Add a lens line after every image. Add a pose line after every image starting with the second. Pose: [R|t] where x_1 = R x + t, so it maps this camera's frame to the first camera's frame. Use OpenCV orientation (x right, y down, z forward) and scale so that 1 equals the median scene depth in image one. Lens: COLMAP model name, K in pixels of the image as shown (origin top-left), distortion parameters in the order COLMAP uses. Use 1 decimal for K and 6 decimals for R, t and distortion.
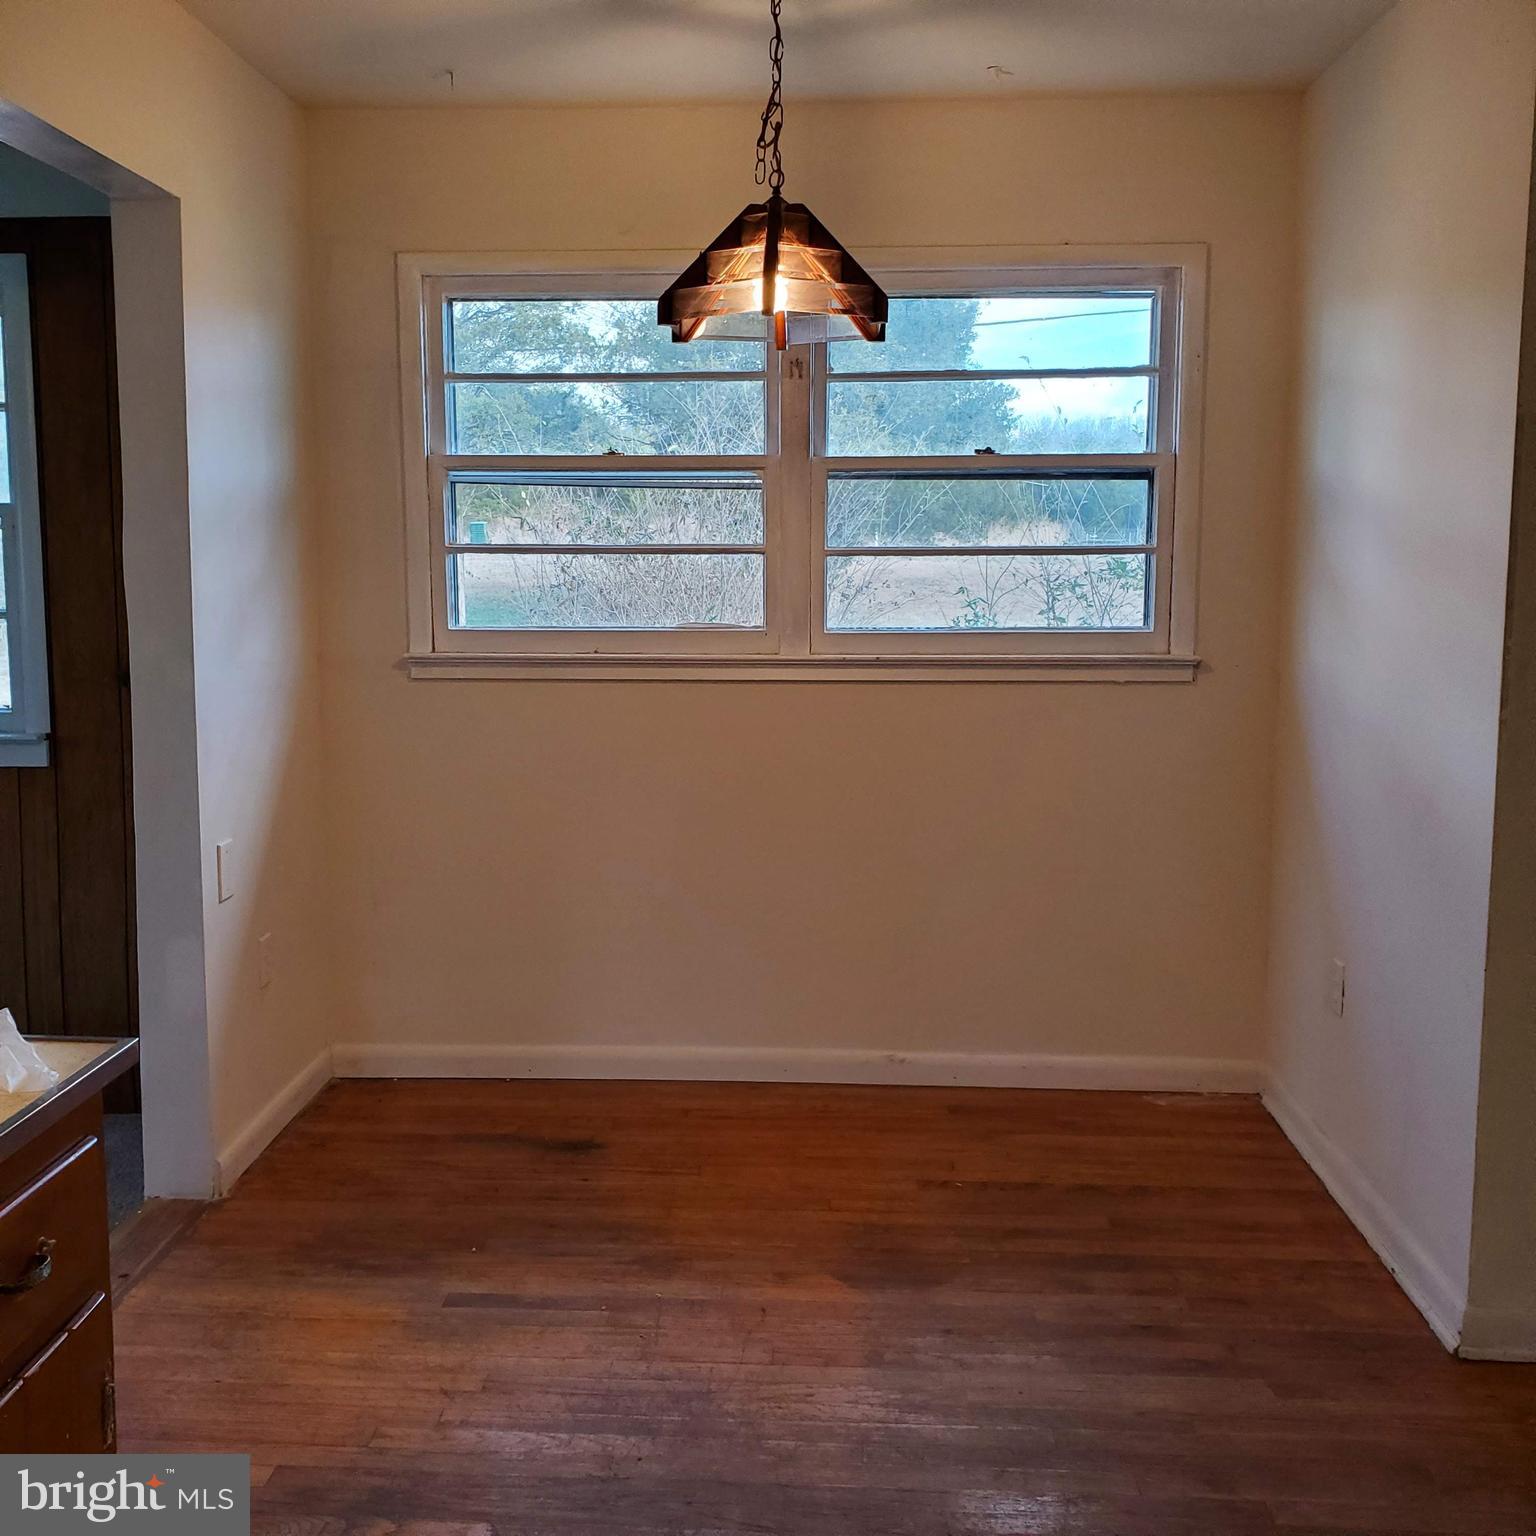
lens RADIAL K [[1592.7, 0, 763.5], [0, 1592.7, 769.3], [0, 0, 1]] dist [-0.000085, 0.000000]
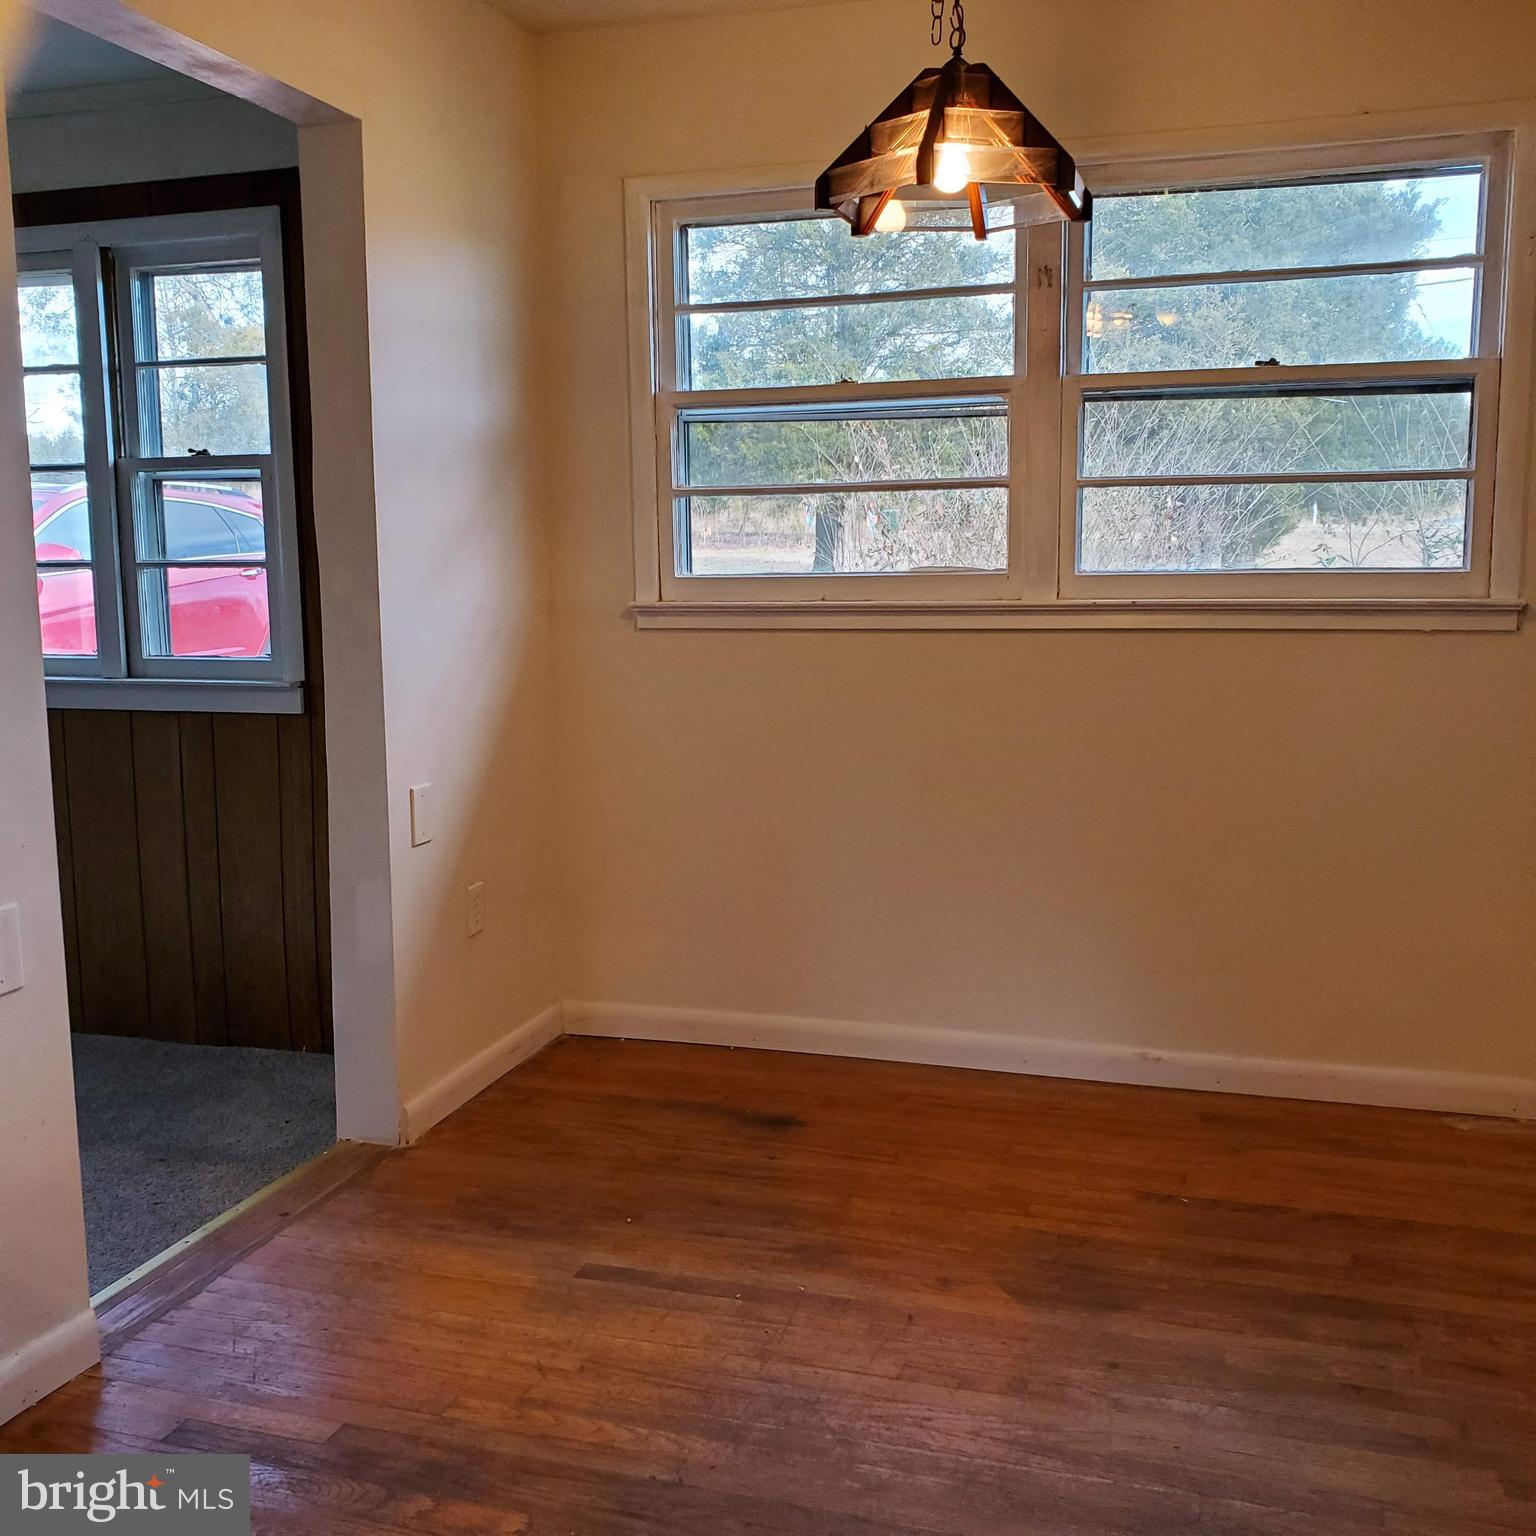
lens RADIAL K [[1592.7, 0, 778.1], [0, 1592.7, 797.1], [0, 0, 1]] dist [-0.000085, 0.000000]
pose [[0.967655, 0.027676, -0.250753, 0.121637], [-0.021469, 0.999392, 0.027455, 0.020405], [0.251361, -0.021183, 0.967662, 0.102571]]
